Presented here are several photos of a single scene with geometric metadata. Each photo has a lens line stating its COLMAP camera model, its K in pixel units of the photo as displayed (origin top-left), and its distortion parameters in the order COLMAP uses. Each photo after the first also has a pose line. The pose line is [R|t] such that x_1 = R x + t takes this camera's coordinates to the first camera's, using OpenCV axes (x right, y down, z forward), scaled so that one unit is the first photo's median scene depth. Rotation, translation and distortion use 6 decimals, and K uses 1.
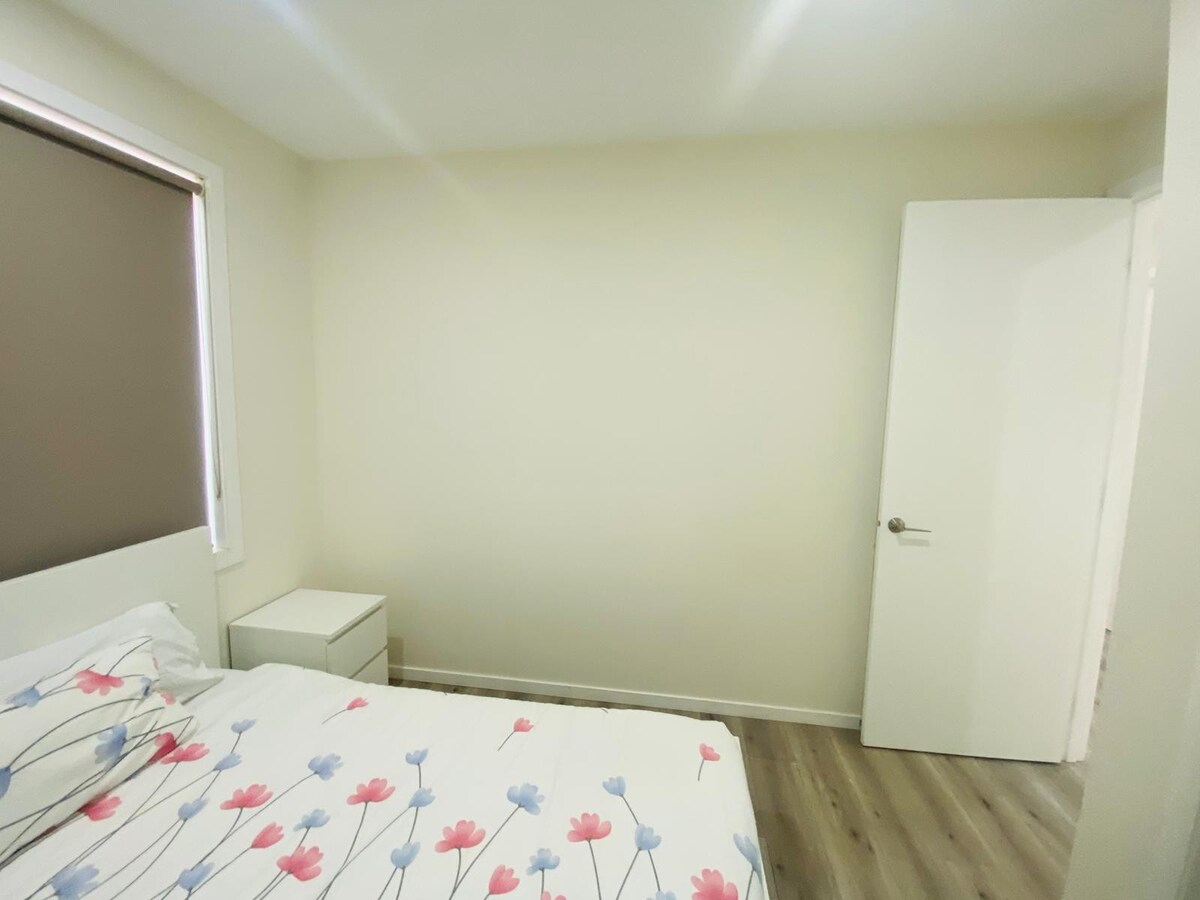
lens RADIAL K [[488.3, 0, 592.9], [0, 488.3, 453.0], [0, 0, 1]] dist [-0.002287, -0.002796]
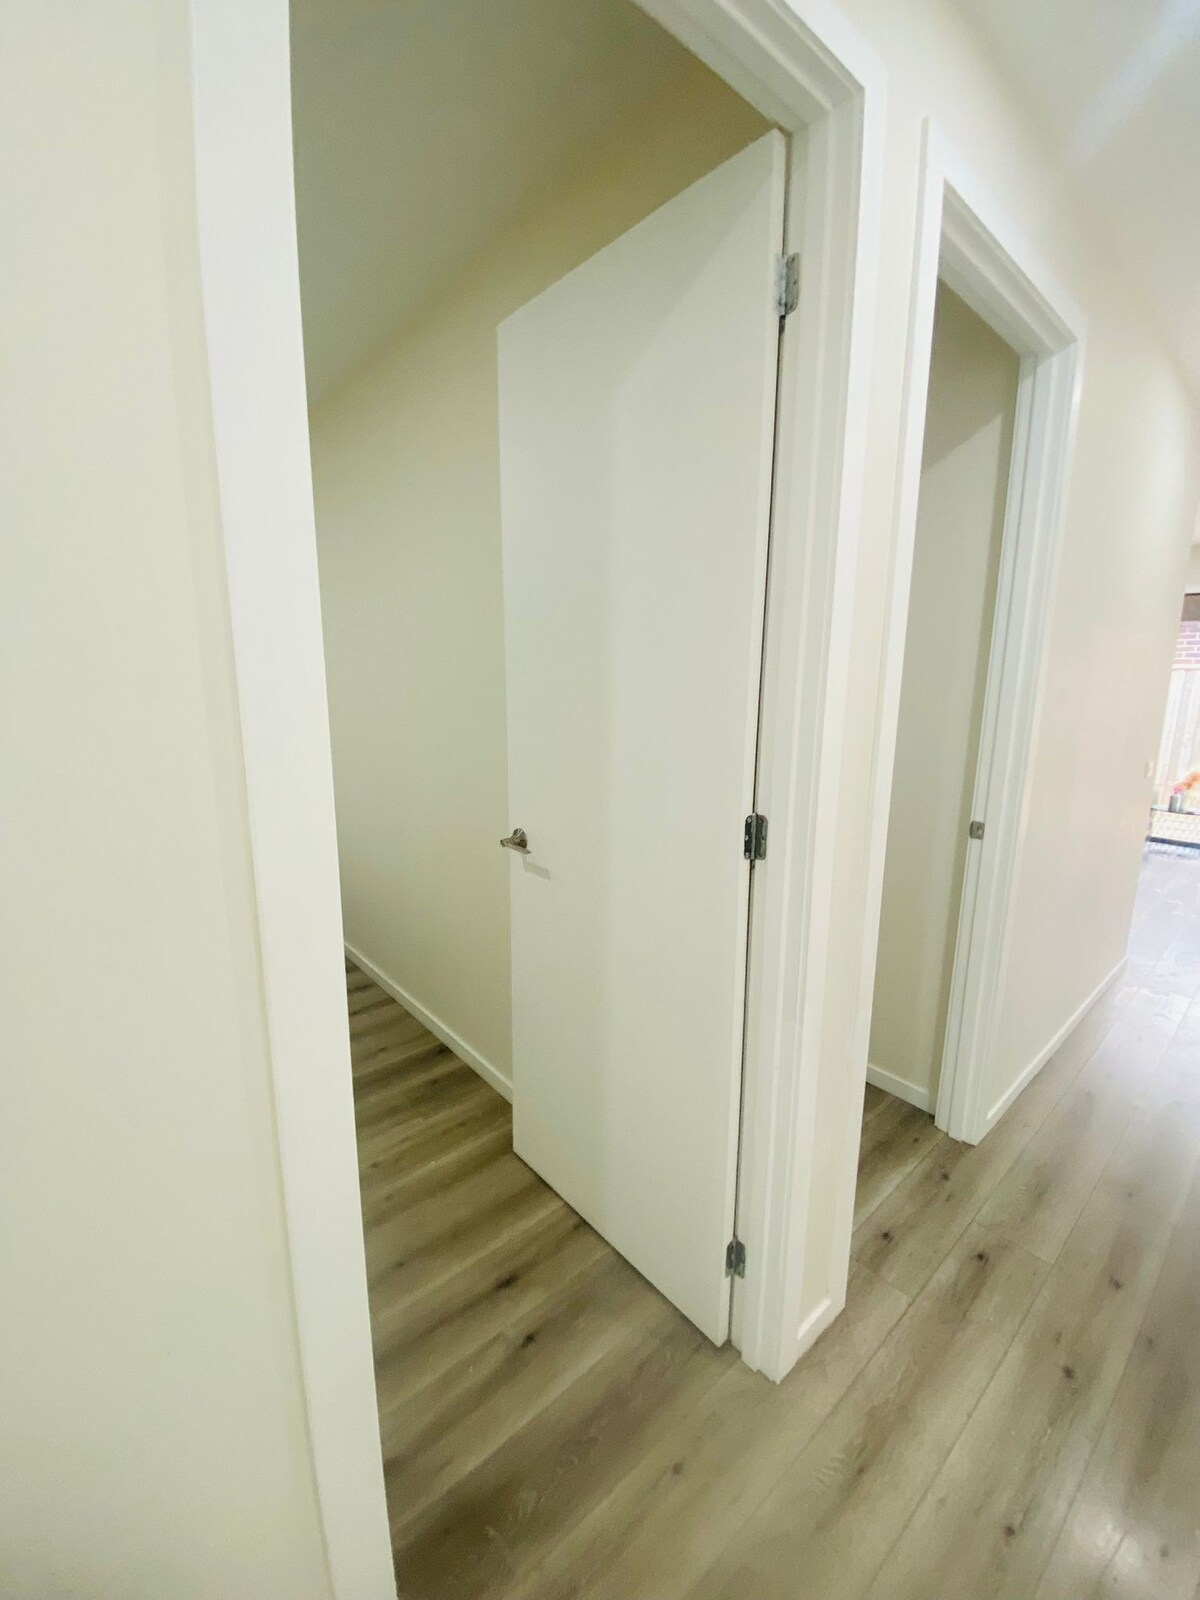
lens RADIAL K [[651.1, 0, 597.9], [0, 651.1, 792.6], [0, 0, 1]] dist [-0.002287, -0.002796]
pose [[0.747071, 0.105369, -0.656341, 1.268635], [-0.060950, 0.994056, 0.090209, 0.002020], [0.661944, -0.027389, 0.749052, 0.419508]]
